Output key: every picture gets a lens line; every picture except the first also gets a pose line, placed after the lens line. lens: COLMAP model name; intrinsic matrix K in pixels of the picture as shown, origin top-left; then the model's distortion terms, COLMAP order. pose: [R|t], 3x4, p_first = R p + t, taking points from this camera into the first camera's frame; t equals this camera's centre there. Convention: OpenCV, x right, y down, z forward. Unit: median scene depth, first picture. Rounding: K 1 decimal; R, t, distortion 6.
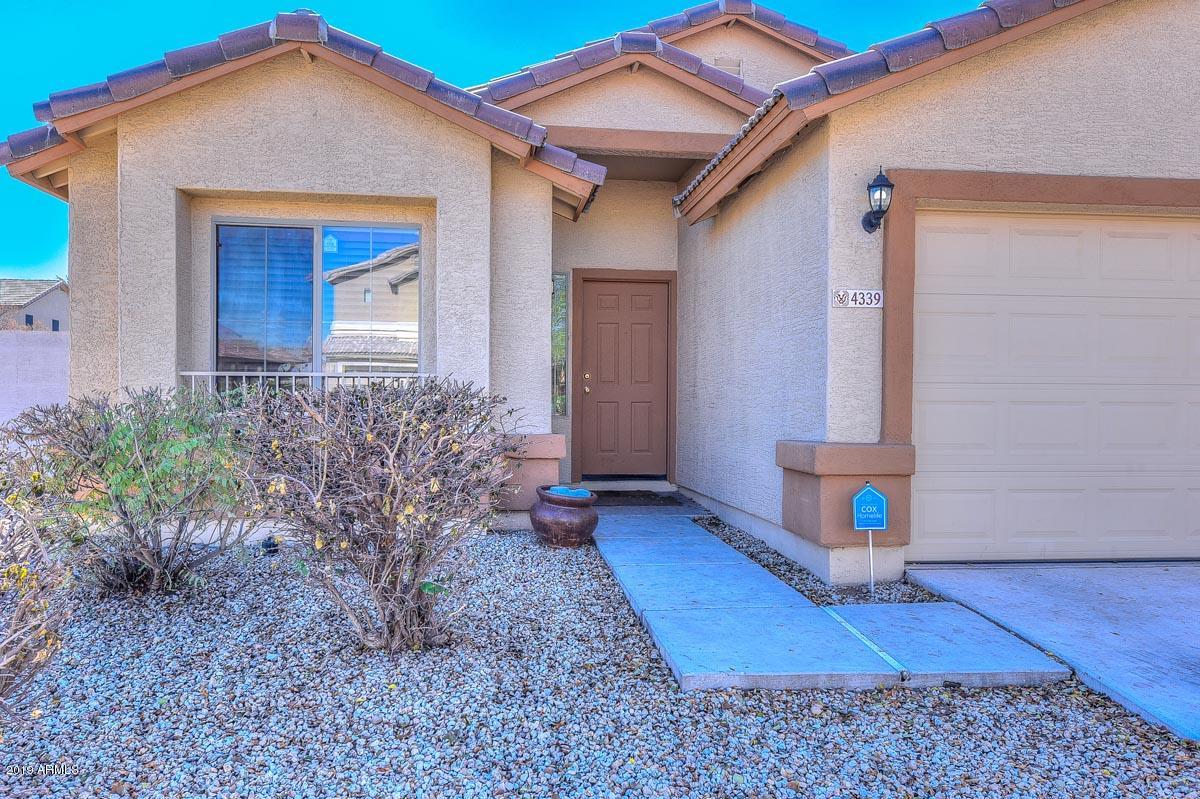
lens RADIAL K [[877.8, 0, 600.0], [0, 877.8, 399.5], [0, 0, 1]] dist [0.032574, 0.003934]
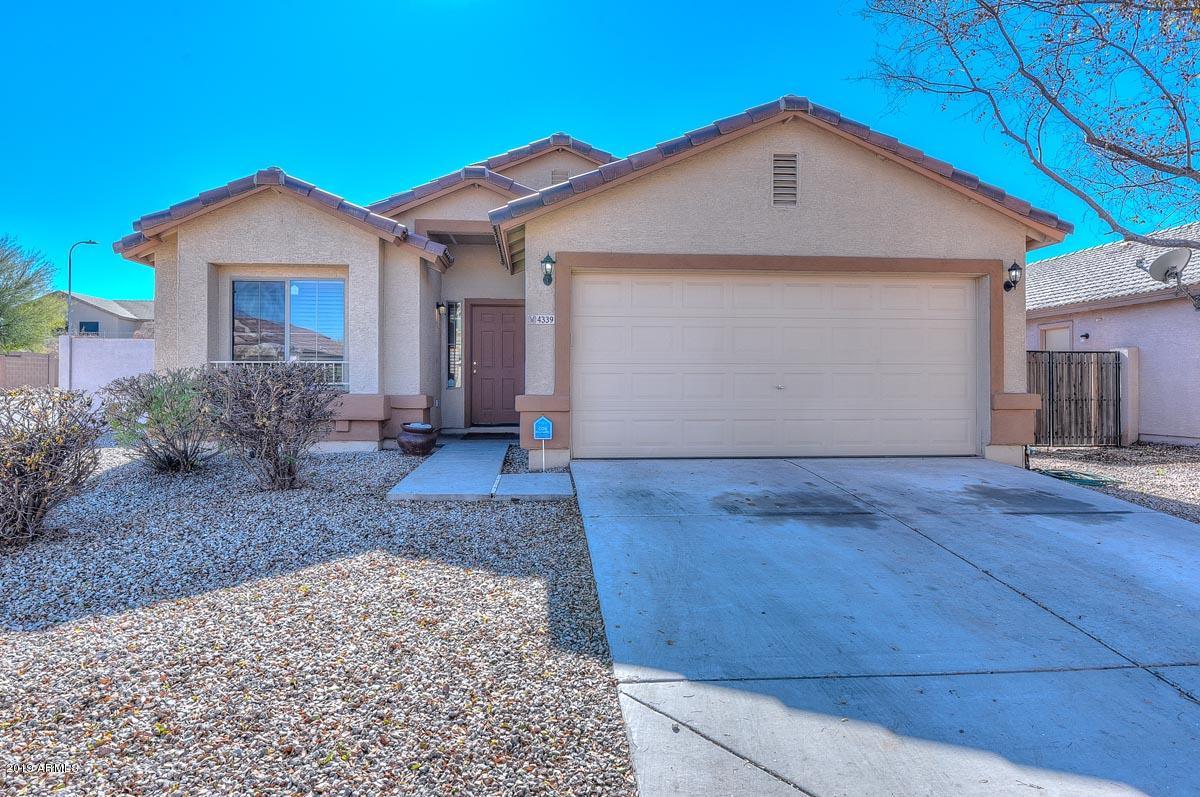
lens RADIAL K [[679.9, 0, 598.6], [0, 679.9, 379.7], [0, 0, 1]] dist [-0.000201, -0.001220]
pose [[0.999281, -0.006122, -0.037422, 0.400082], [0.005714, 0.999923, -0.010992, 0.028229], [0.037487, 0.010770, 0.999239, -0.400173]]
